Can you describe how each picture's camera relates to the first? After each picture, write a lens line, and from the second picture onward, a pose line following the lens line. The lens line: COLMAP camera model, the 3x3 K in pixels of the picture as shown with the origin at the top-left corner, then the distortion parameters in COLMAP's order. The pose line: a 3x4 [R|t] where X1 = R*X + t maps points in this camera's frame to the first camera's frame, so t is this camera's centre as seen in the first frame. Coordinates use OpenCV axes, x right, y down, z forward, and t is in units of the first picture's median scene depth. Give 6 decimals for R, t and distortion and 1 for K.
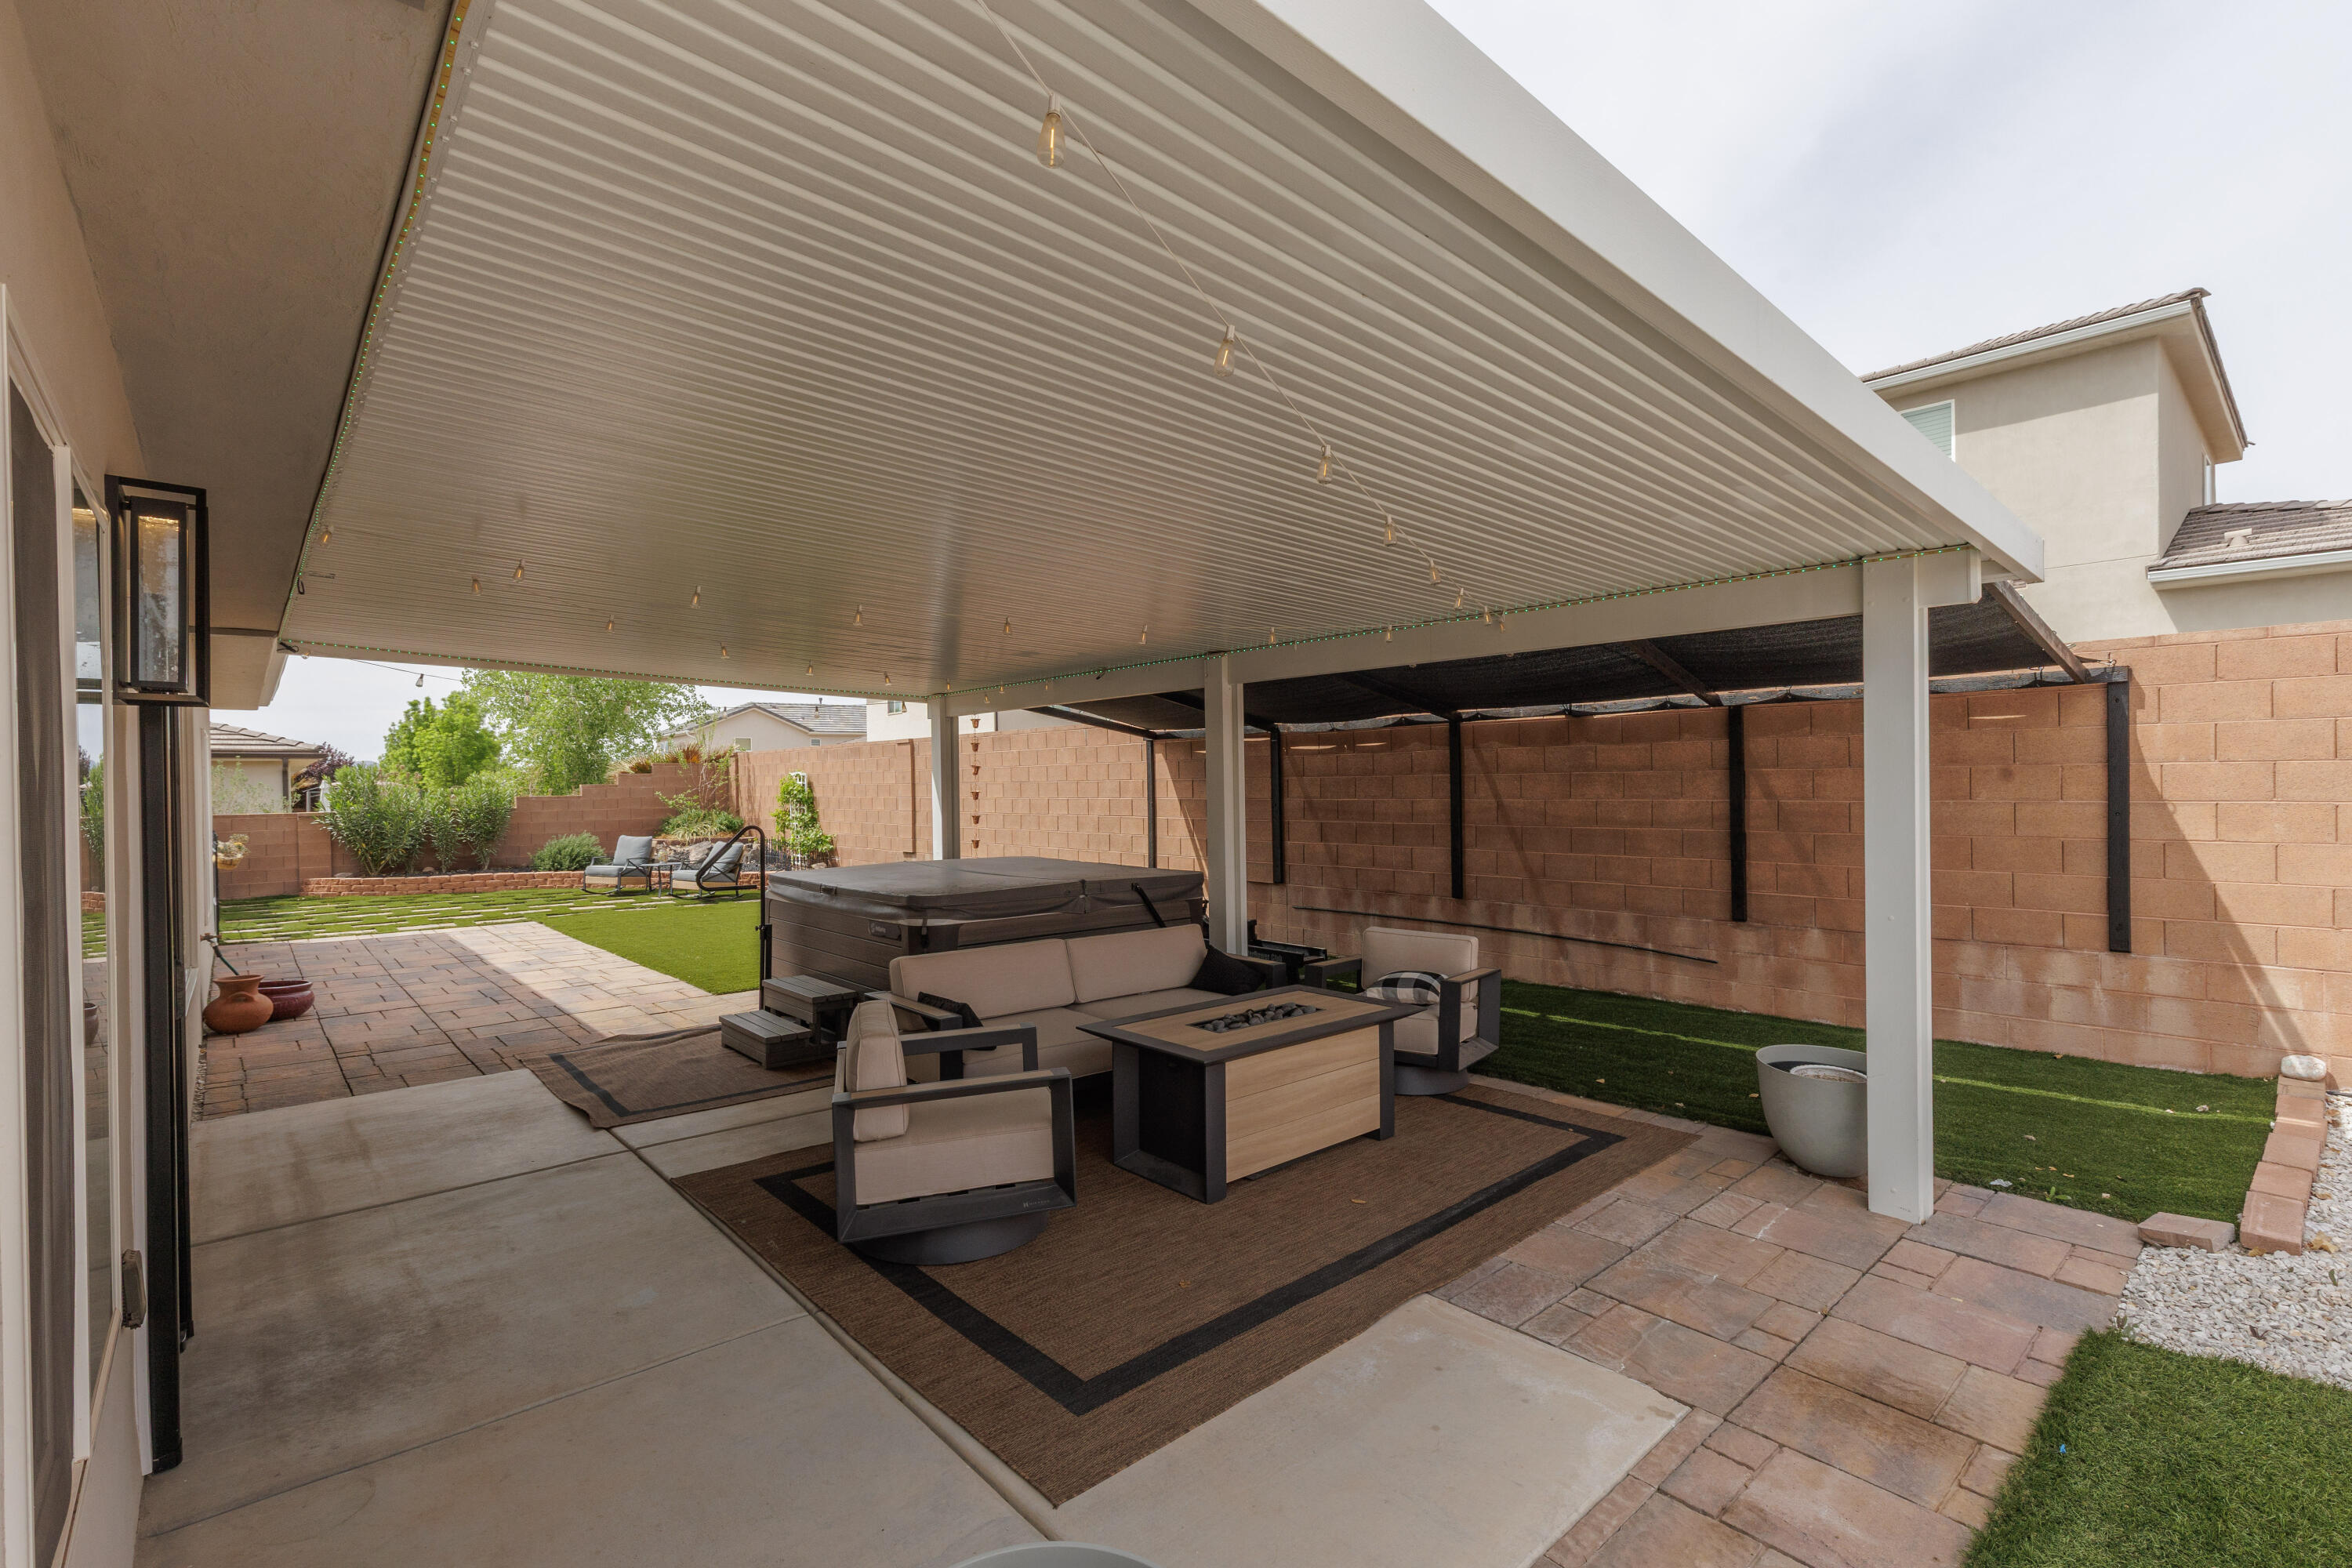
lens RADIAL K [[1050.5, 0, 1186.5], [0, 1050.5, 781.7], [0, 0, 1]] dist [0.005523, -0.000653]
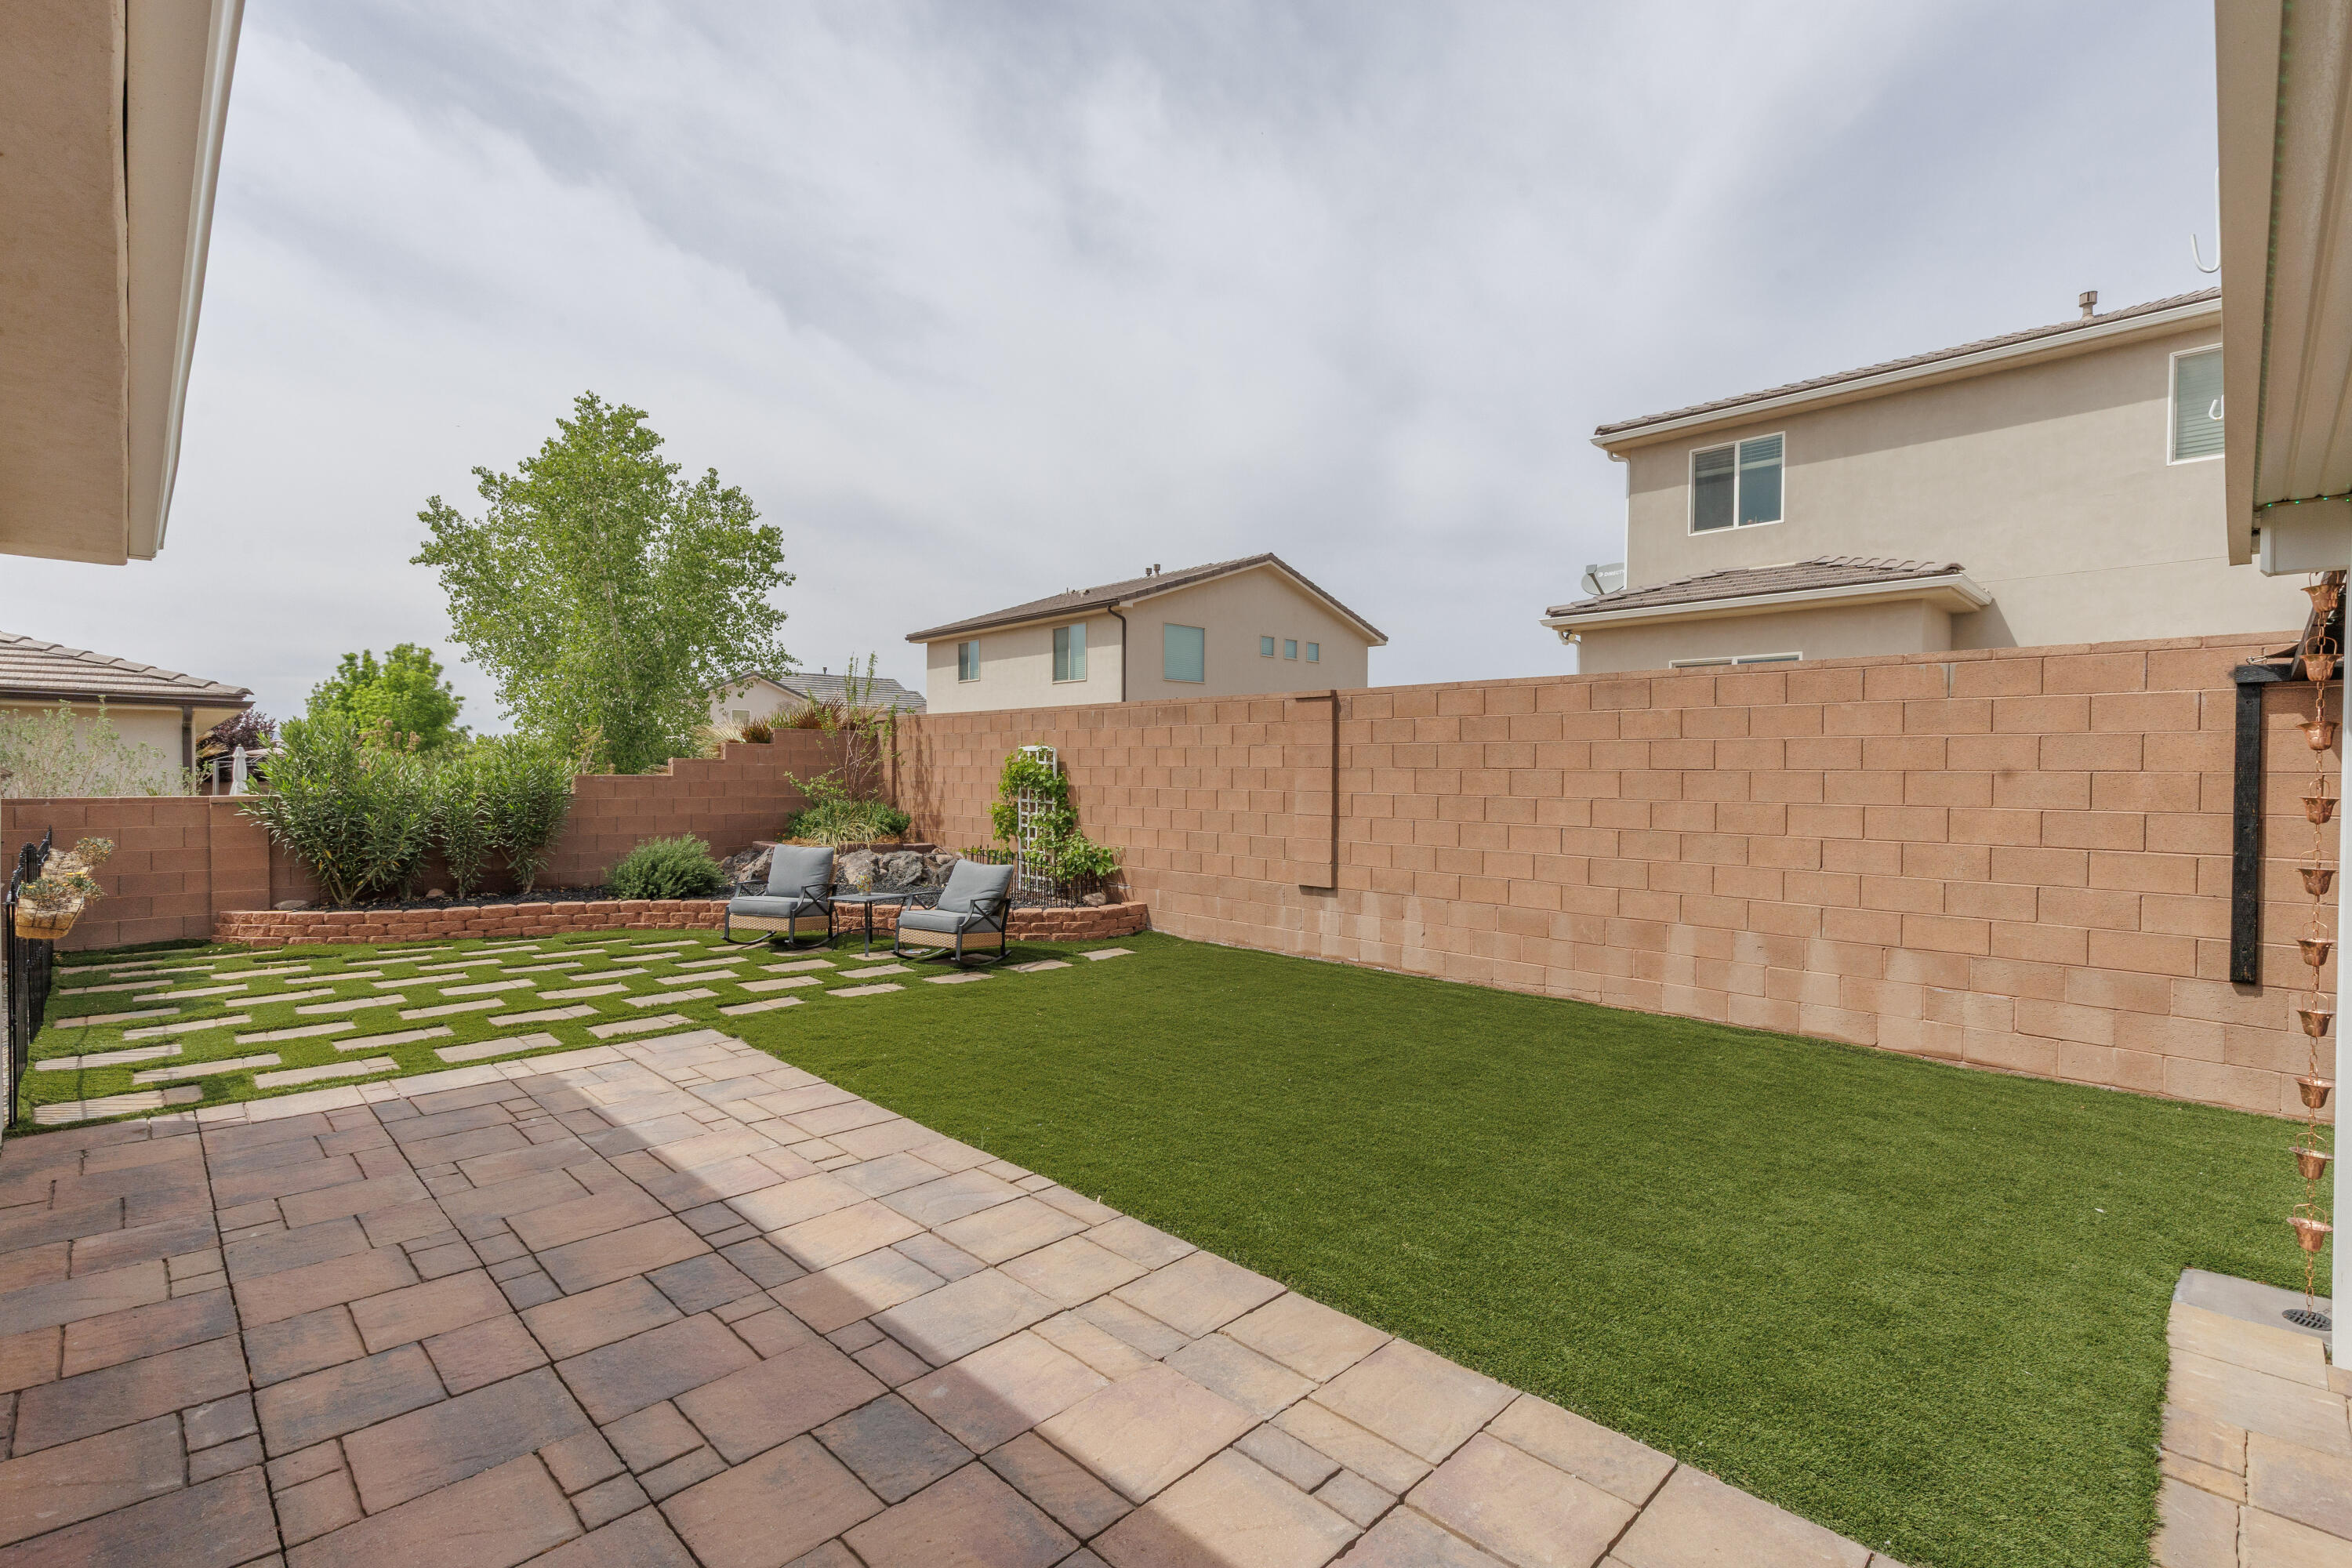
lens RADIAL K [[1050.5, 0, 1186.5], [0, 1050.5, 781.7], [0, 0, 1]] dist [0.005523, -0.000653]
pose [[0.998419, 0.020254, 0.052433, -0.307530], [-0.020799, 0.999735, 0.009869, 0.004380], [-0.052219, -0.010944, 0.998576, 0.358092]]
